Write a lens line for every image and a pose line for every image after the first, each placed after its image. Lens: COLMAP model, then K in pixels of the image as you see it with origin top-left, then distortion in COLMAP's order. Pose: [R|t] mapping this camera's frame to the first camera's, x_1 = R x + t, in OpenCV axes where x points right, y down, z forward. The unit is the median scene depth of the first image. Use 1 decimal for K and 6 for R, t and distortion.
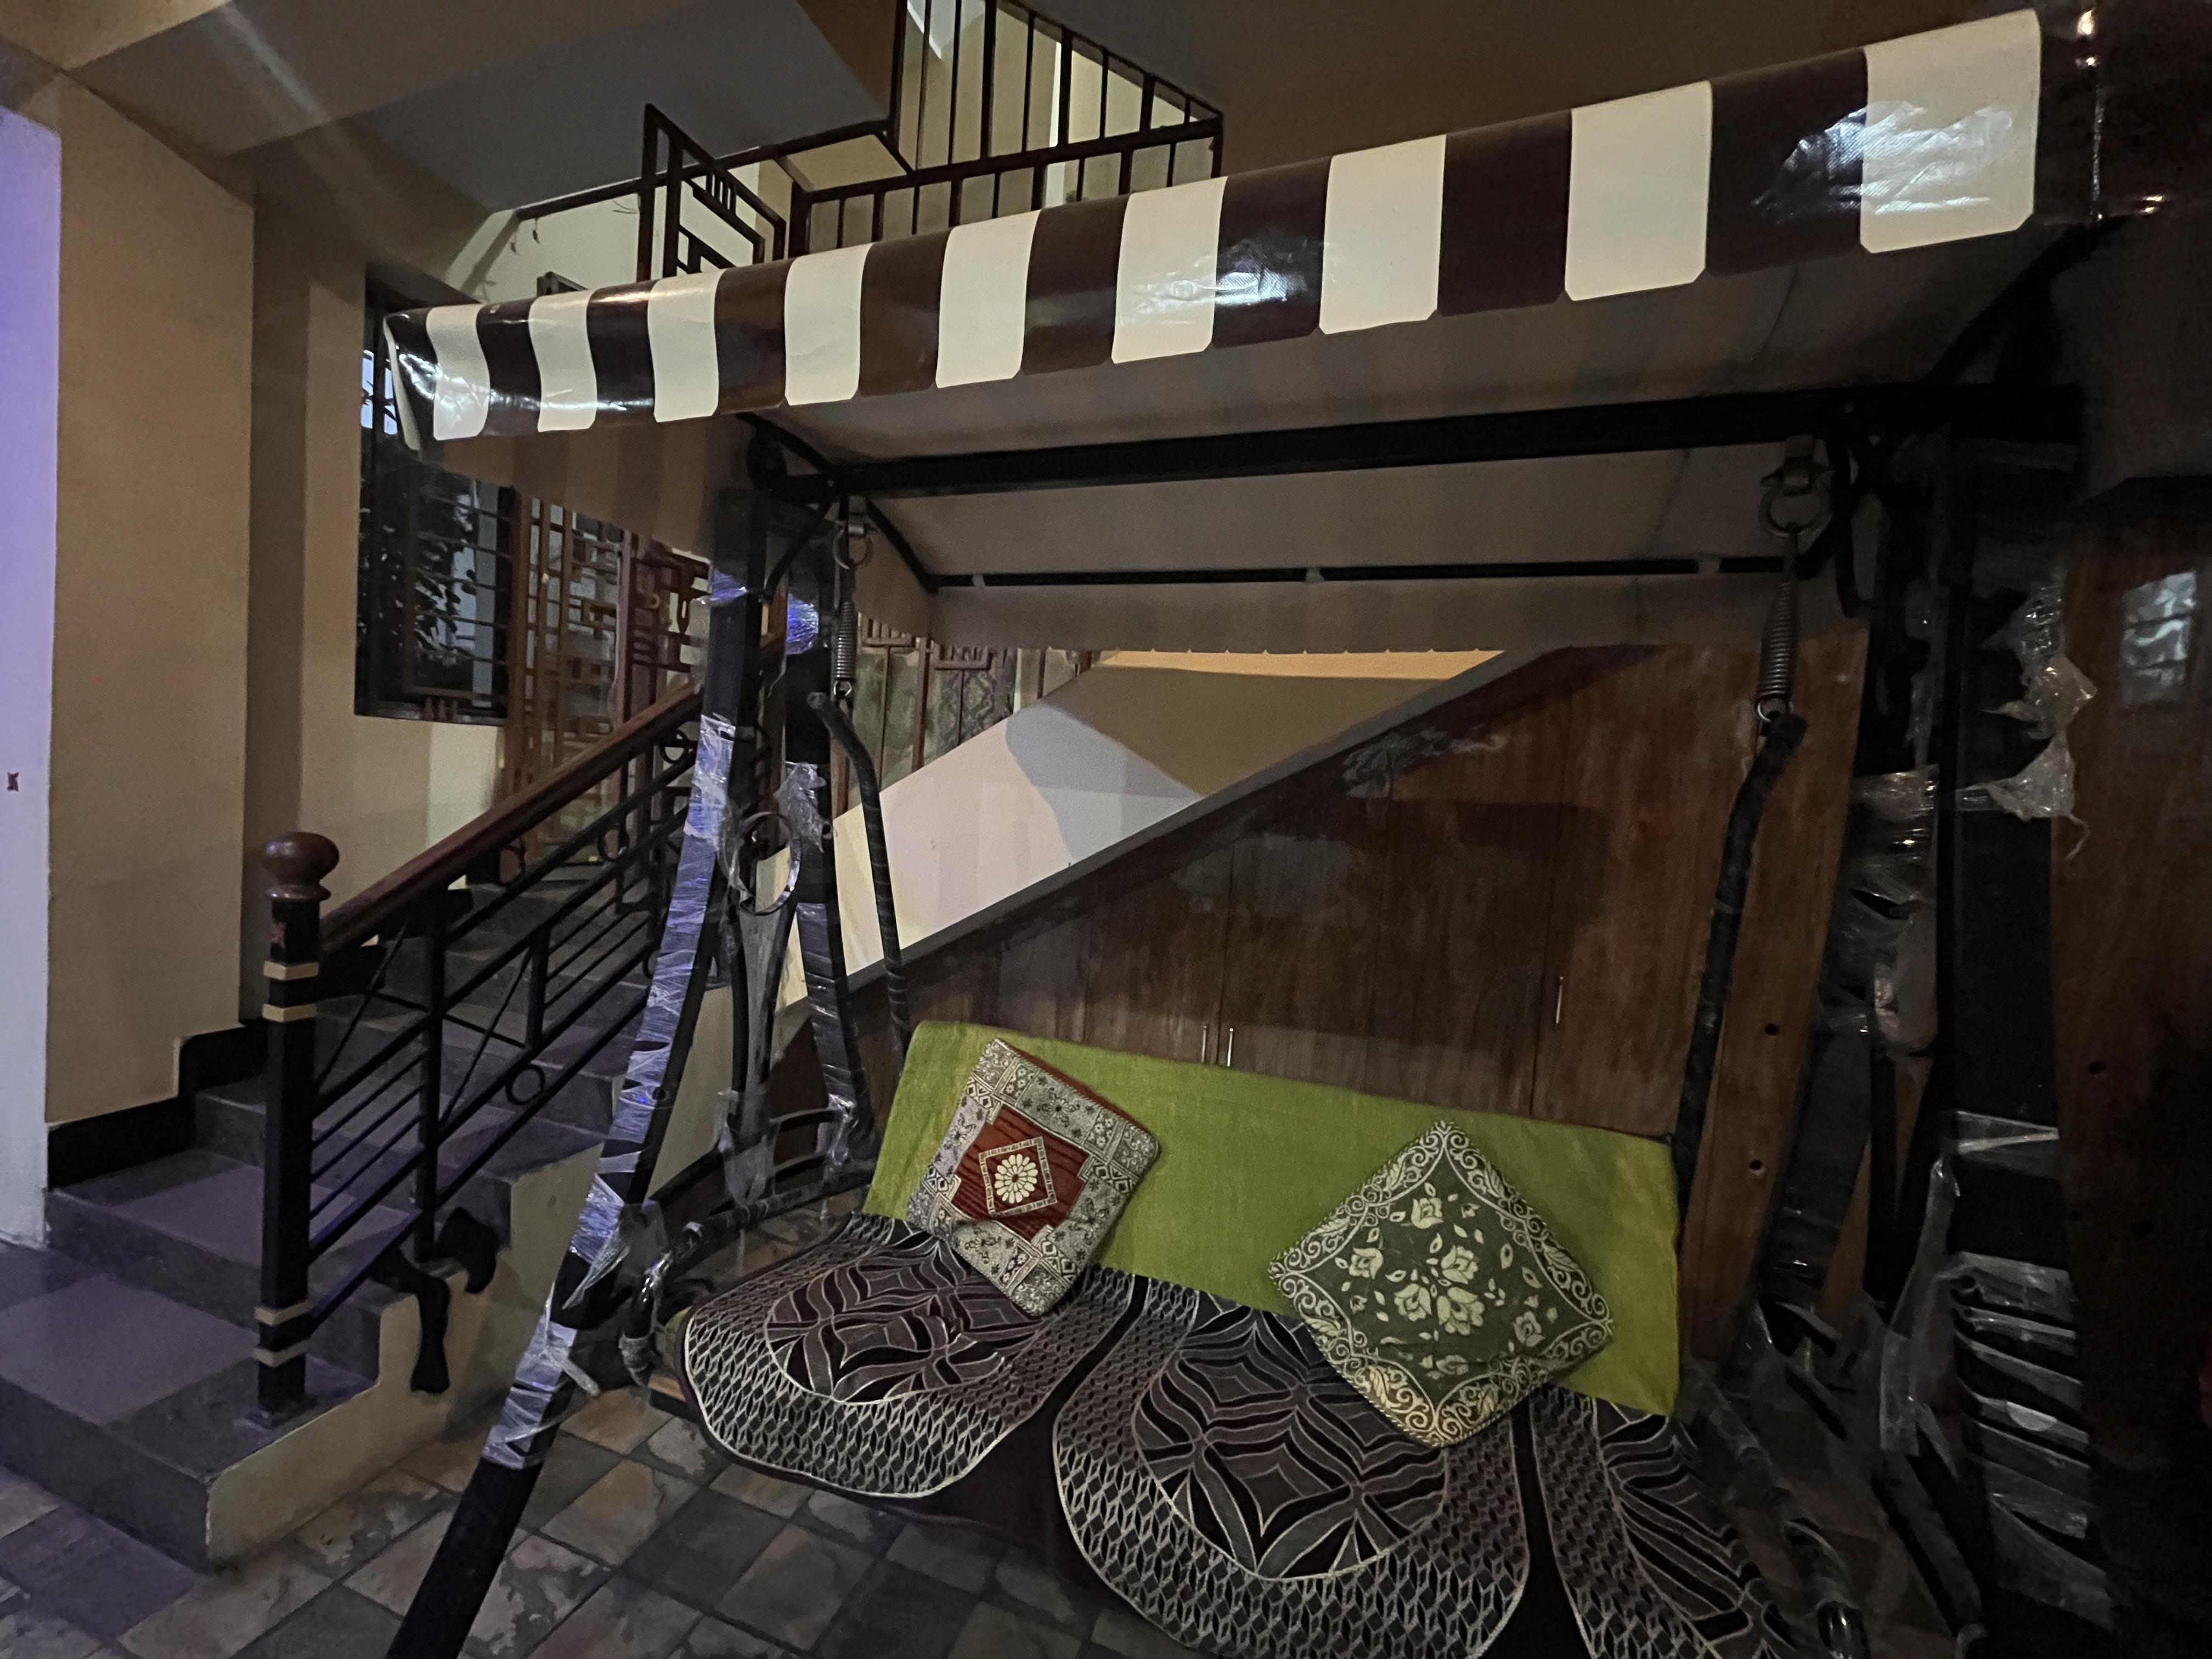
lens RADIAL K [[895.2, 0, 1106.0], [0, 895.2, 829.5], [0, 0, 1]] dist [-0.000820, -0.000047]
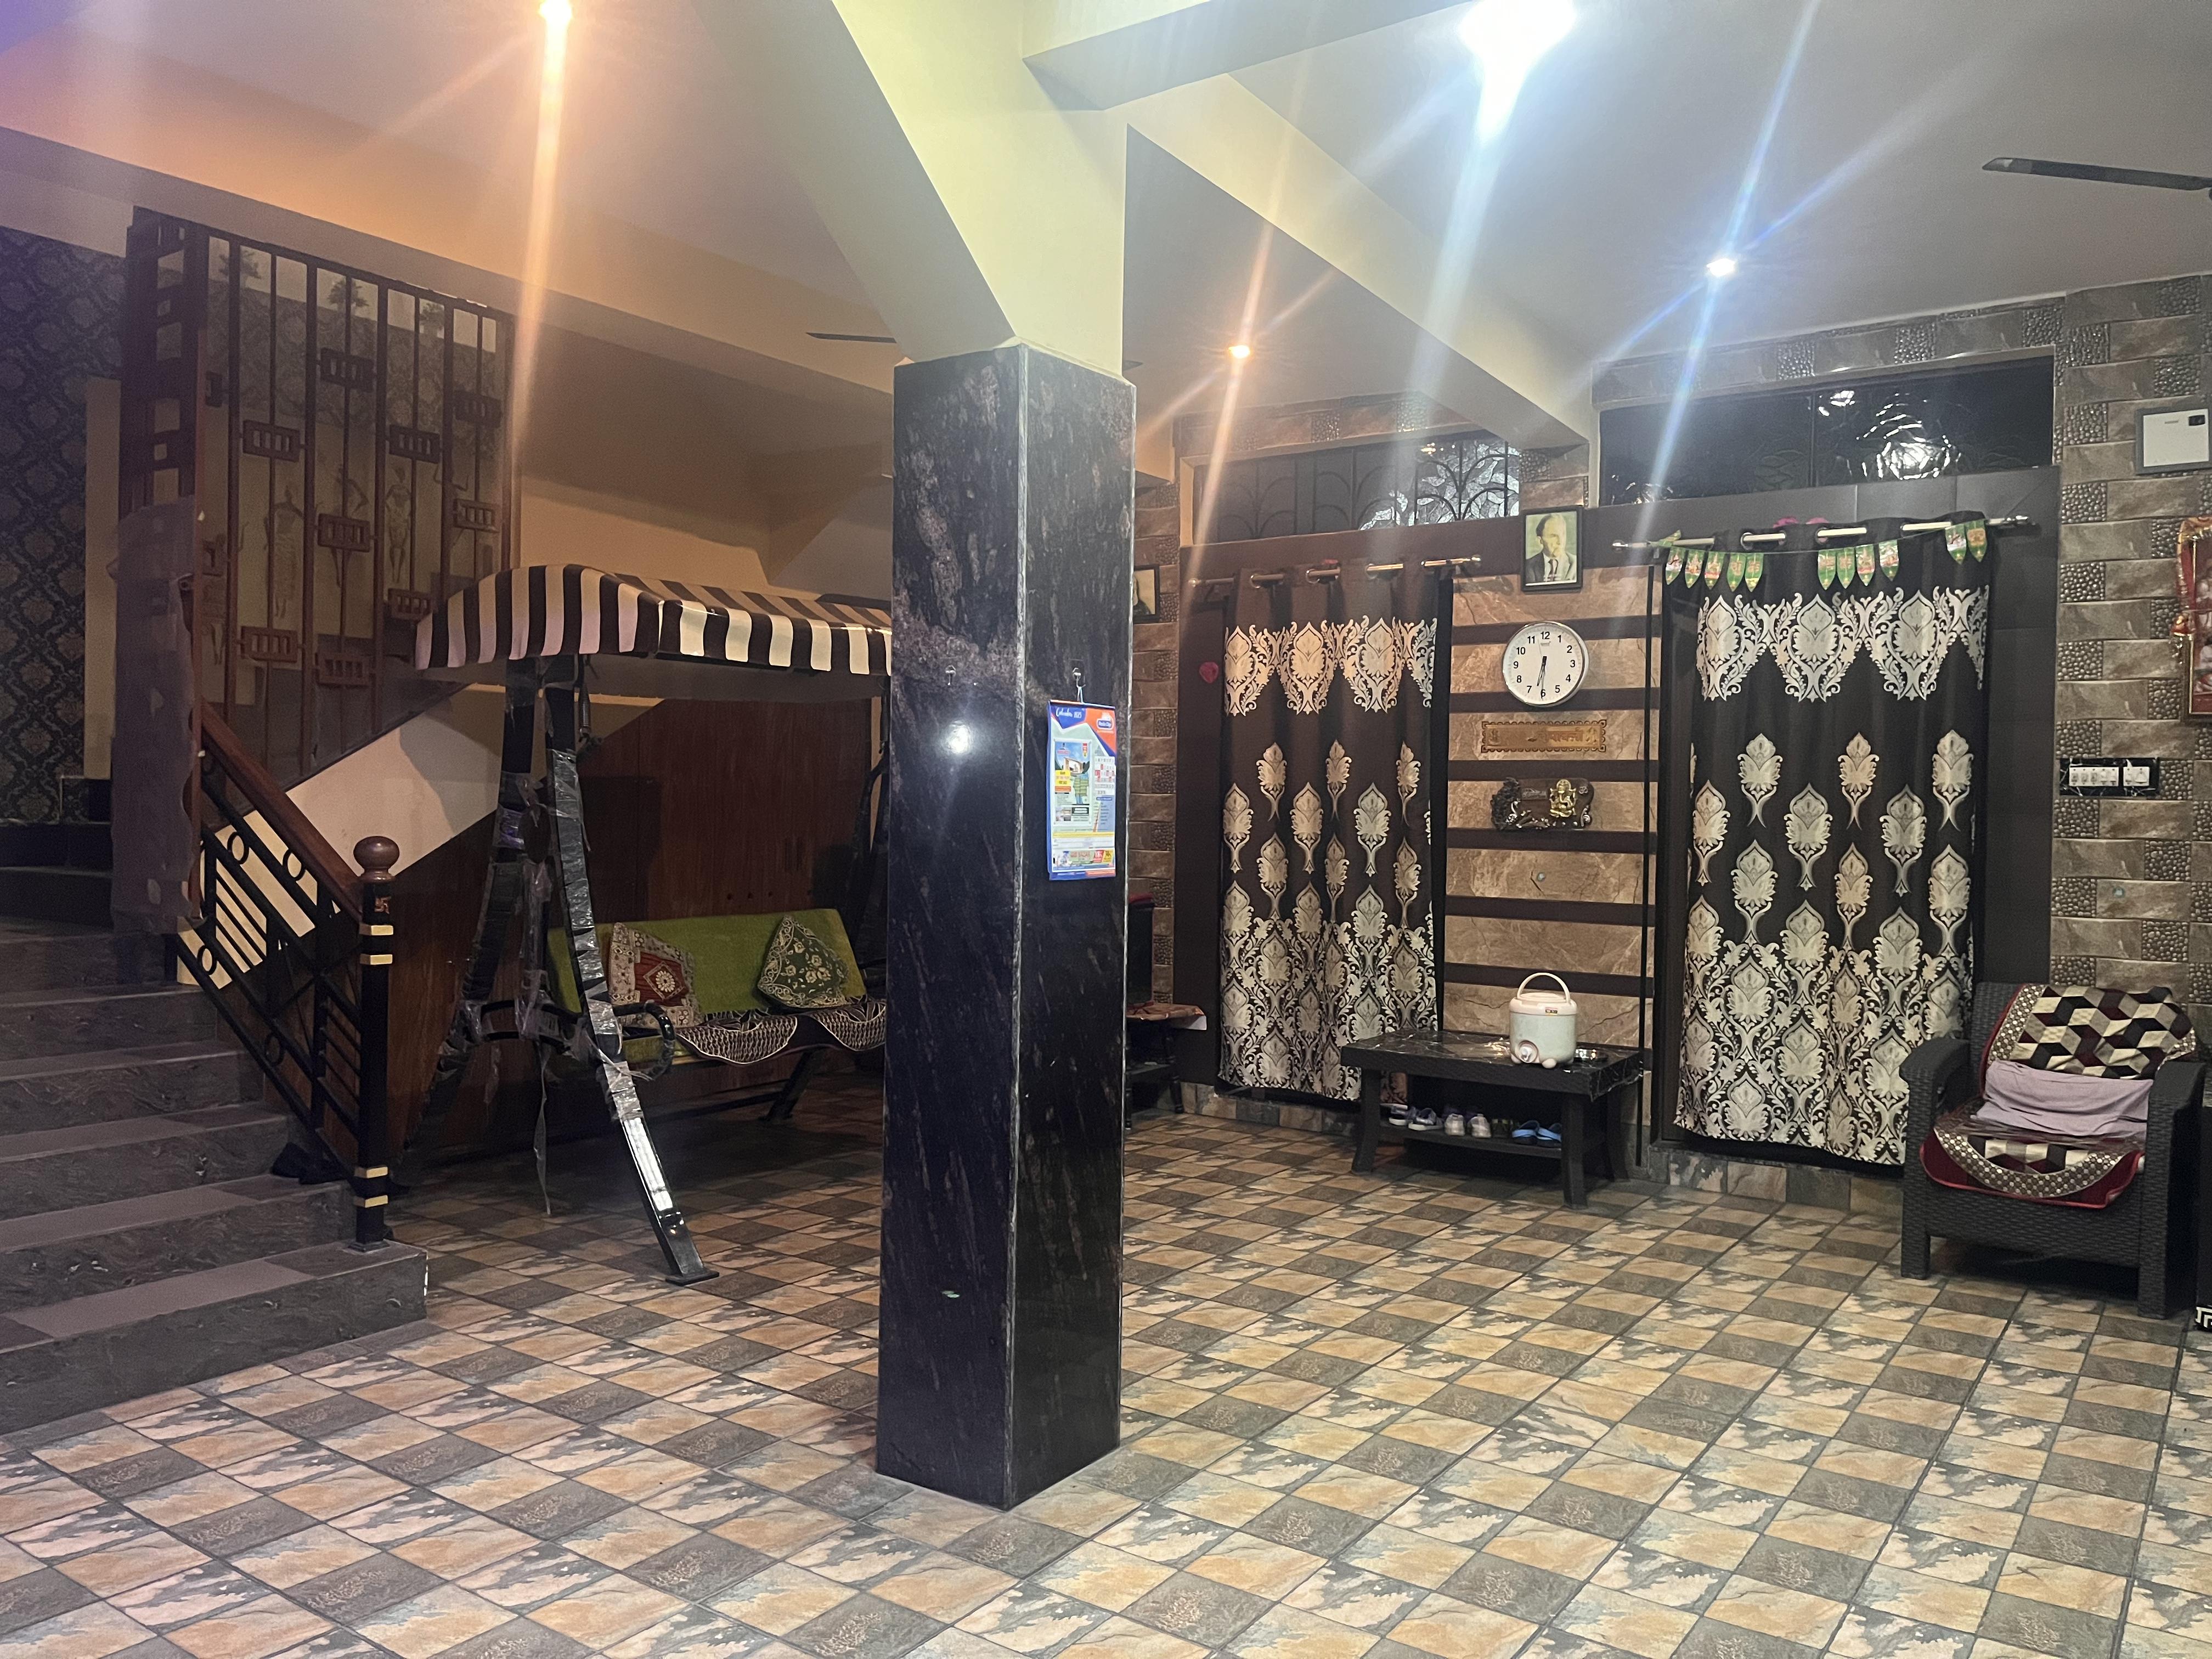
lens RADIAL K [[1679.3, 0, 1110.9], [0, 1679.3, 850.6], [0, 0, 1]] dist [0.046265, -0.045439]
pose [[0.255933, -0.083419, 0.963088, -3.422197], [0.050687, 0.996057, 0.072805, -0.113380], [-0.965365, 0.030183, 0.259152, -0.912177]]
